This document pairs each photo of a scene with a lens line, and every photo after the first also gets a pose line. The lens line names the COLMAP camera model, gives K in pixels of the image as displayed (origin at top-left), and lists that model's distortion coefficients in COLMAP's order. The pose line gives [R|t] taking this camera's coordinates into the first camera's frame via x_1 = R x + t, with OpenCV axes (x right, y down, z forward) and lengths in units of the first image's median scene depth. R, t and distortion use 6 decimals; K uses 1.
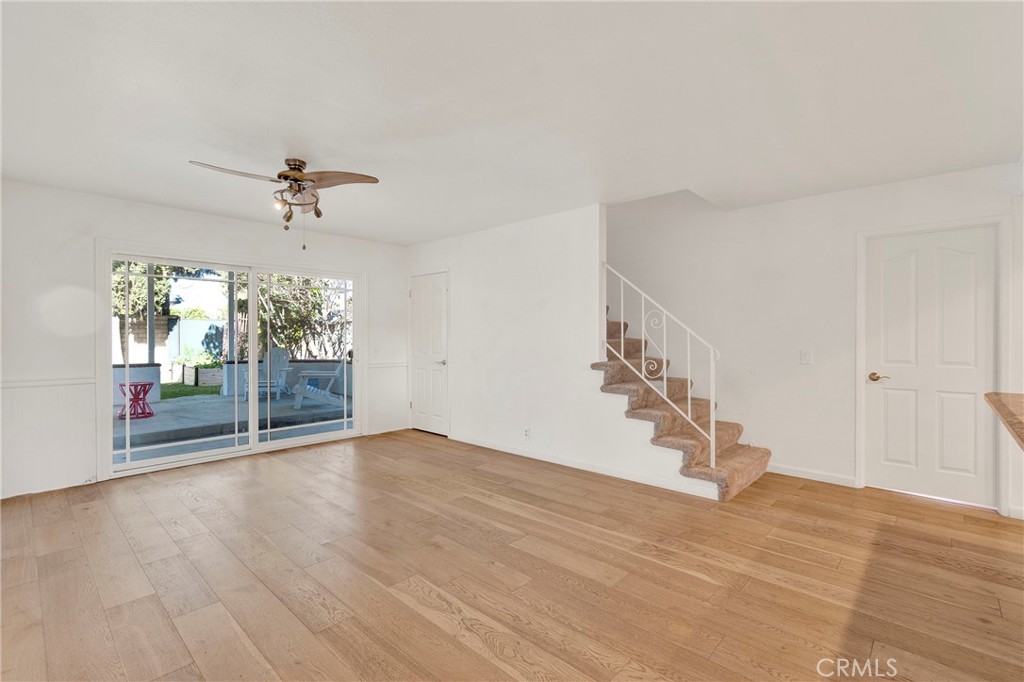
lens RADIAL K [[454.6, 0, 515.8], [0, 454.6, 339.4], [0, 0, 1]] dist [0.003242, 0.000481]
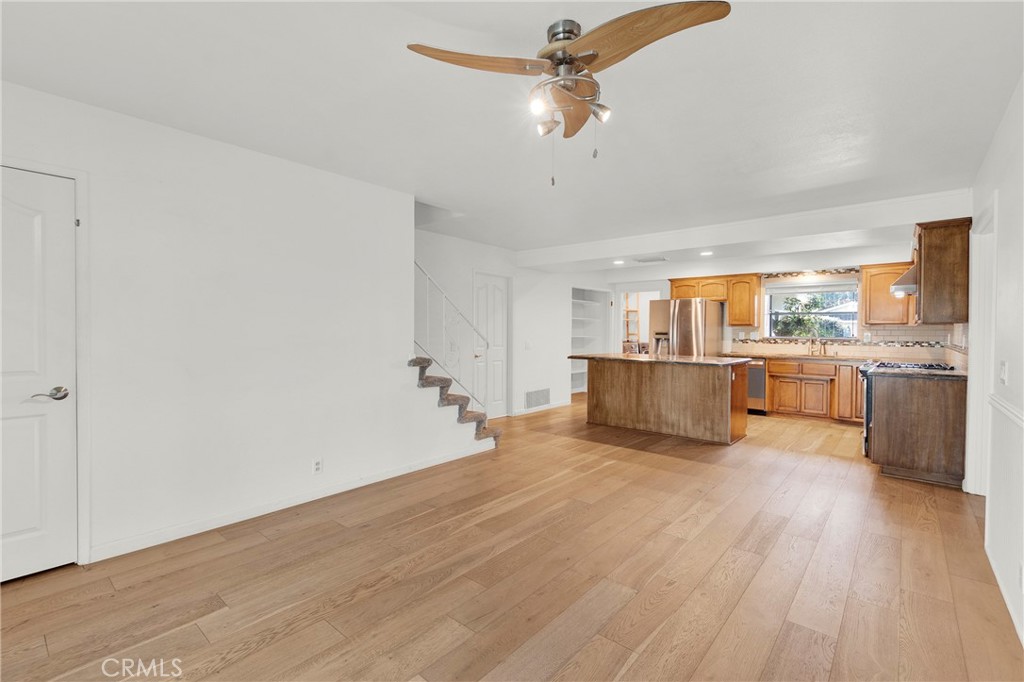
lens RADIAL K [[454.6, 0, 514.4], [0, 454.6, 337.2], [0, 0, 1]] dist [0.003242, 0.000481]
pose [[-0.030603, -0.012306, 0.999456, -0.937594], [0.001110, 0.999923, 0.012345, -0.008130], [-0.999531, 0.001487, -0.030587, 0.953237]]
